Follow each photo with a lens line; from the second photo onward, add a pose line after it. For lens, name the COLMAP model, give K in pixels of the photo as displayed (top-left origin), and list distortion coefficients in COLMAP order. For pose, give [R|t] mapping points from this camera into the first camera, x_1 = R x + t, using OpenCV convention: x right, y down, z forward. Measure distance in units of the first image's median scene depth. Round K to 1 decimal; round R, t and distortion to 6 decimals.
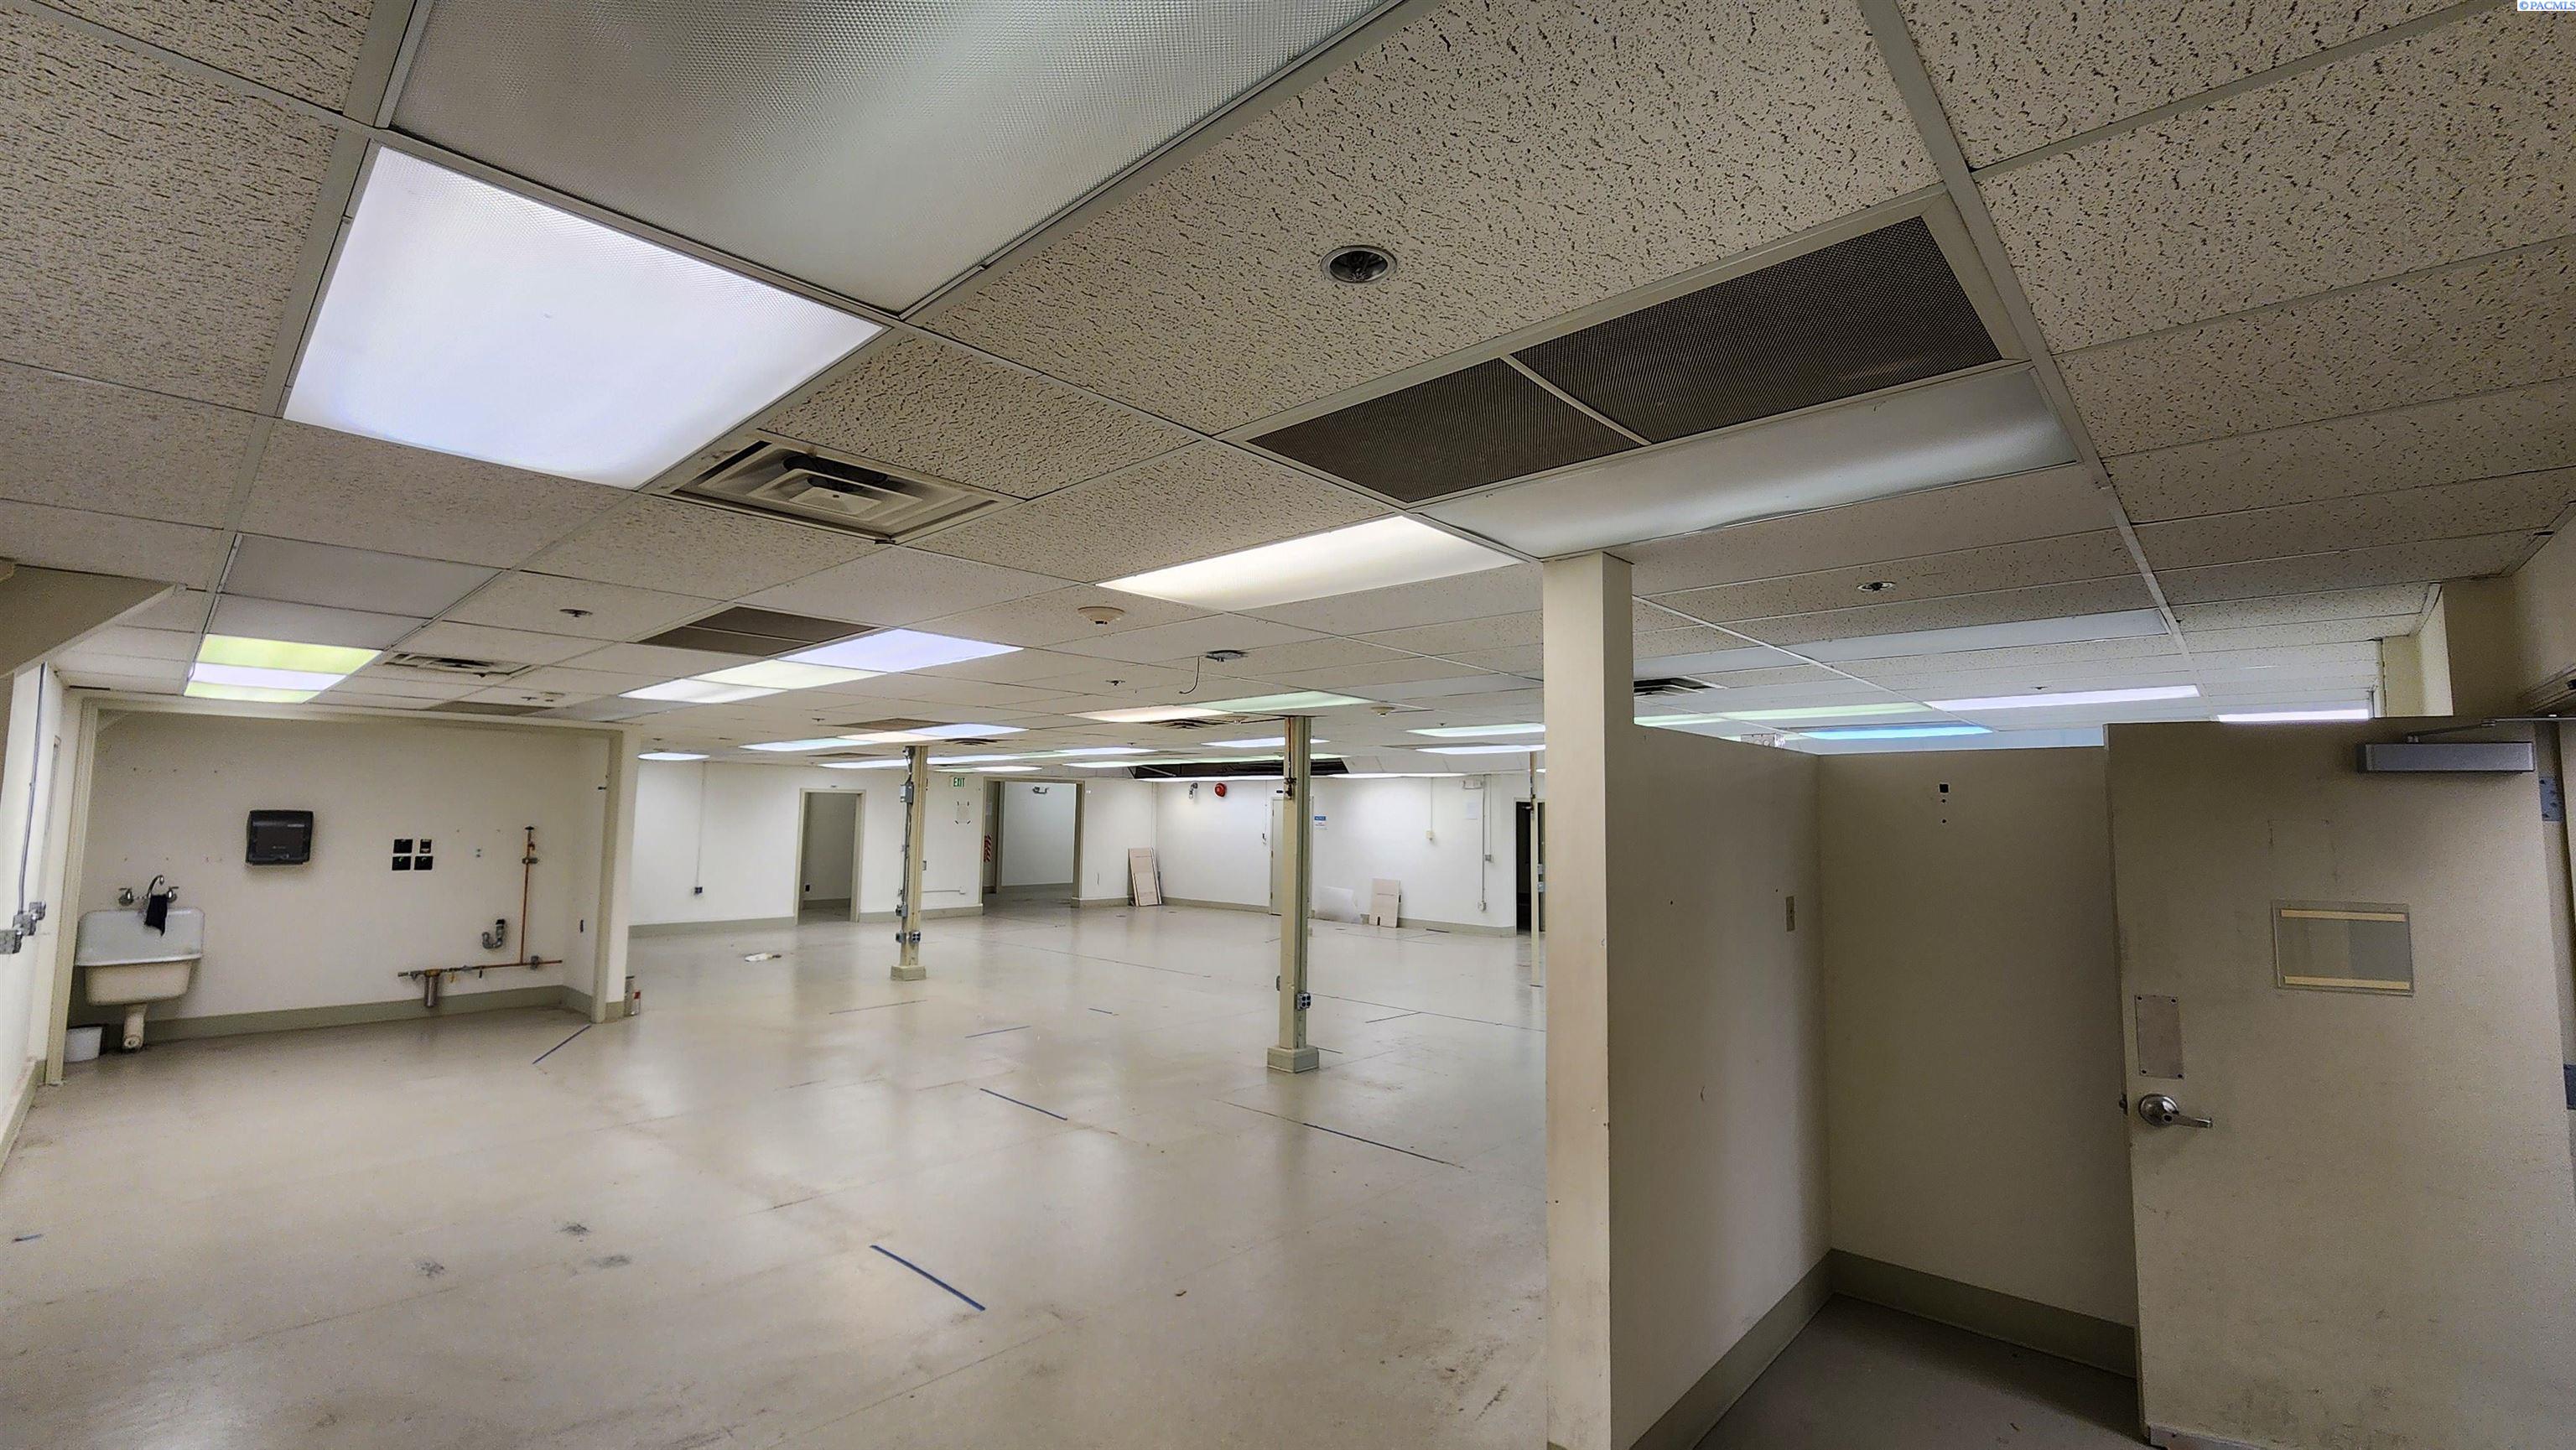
lens RADIAL K [[1053.9, 0, 1293.4], [0, 1053.9, 744.6], [0, 0, 1]] dist [-0.000101, -0.000053]
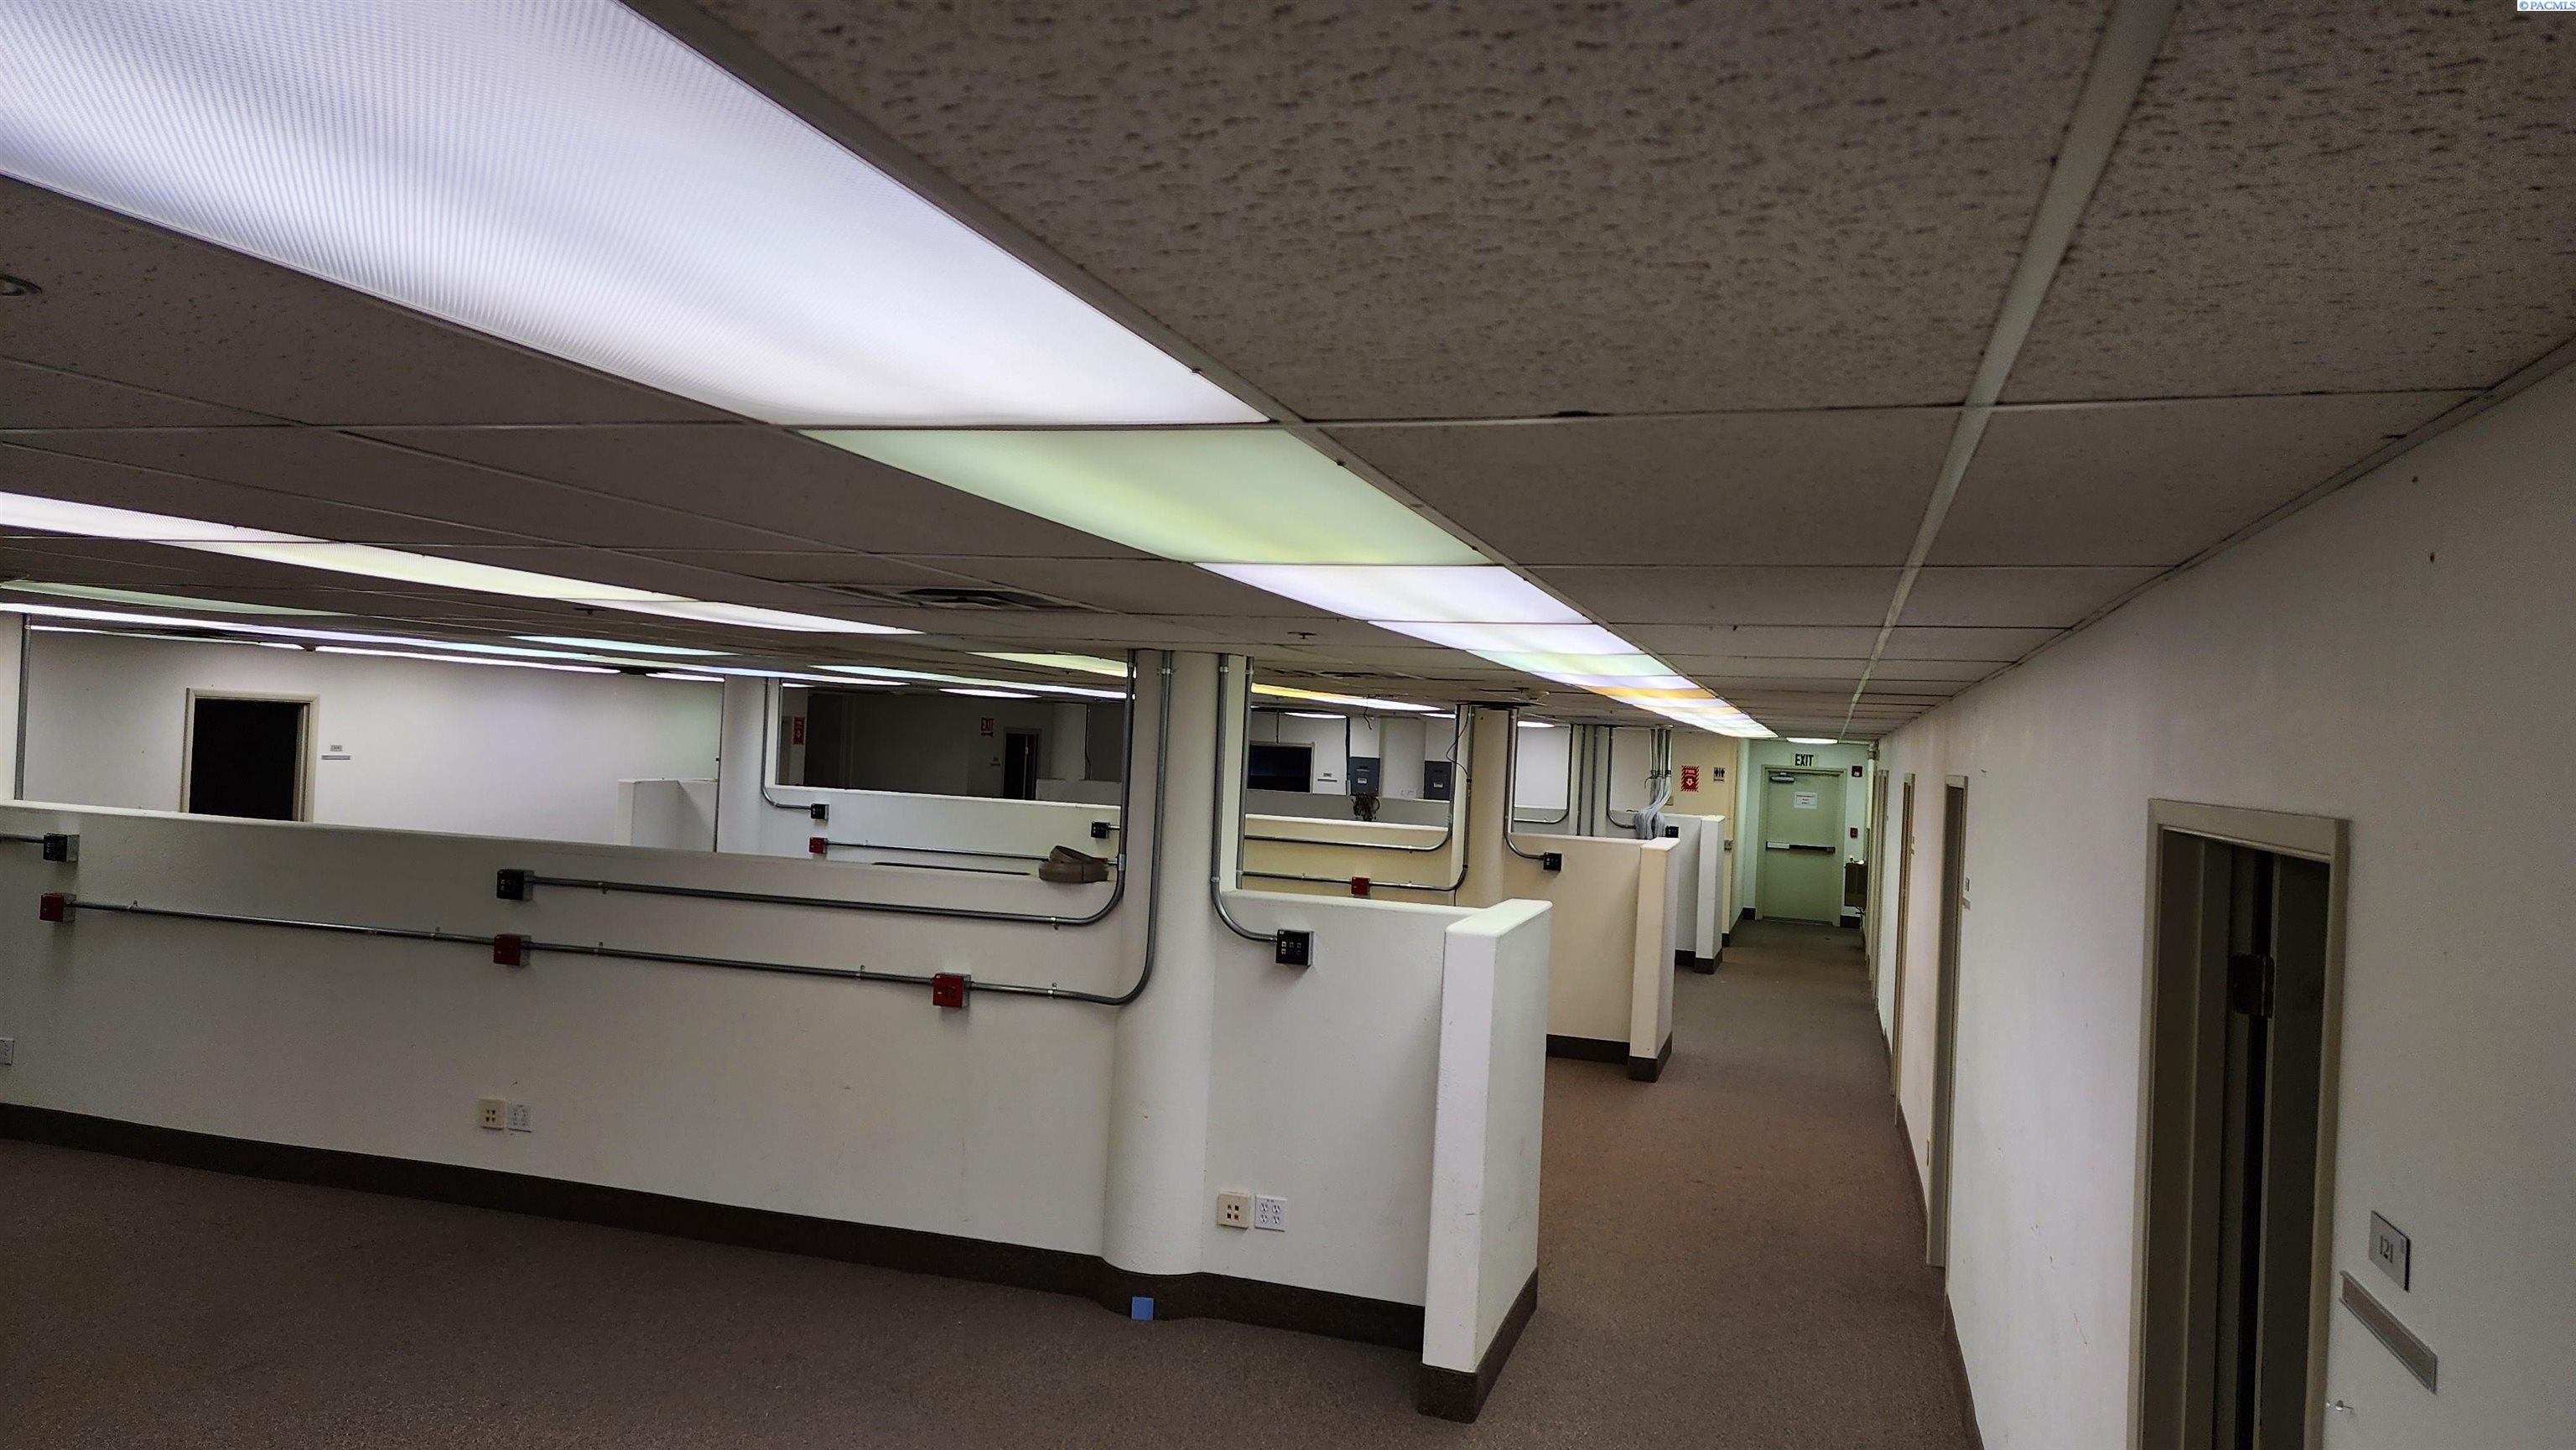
lens RADIAL K [[1677.6, 0, 1289.2], [0, 1677.6, 725.7], [0, 0, 1]] dist [-0.002614, -0.000609]
pose [[0.409070, -0.005086, -0.912489, -0.558963], [0.042520, 0.999004, 0.013494, -0.251529], [0.911512, -0.044319, 0.408879, 0.529679]]
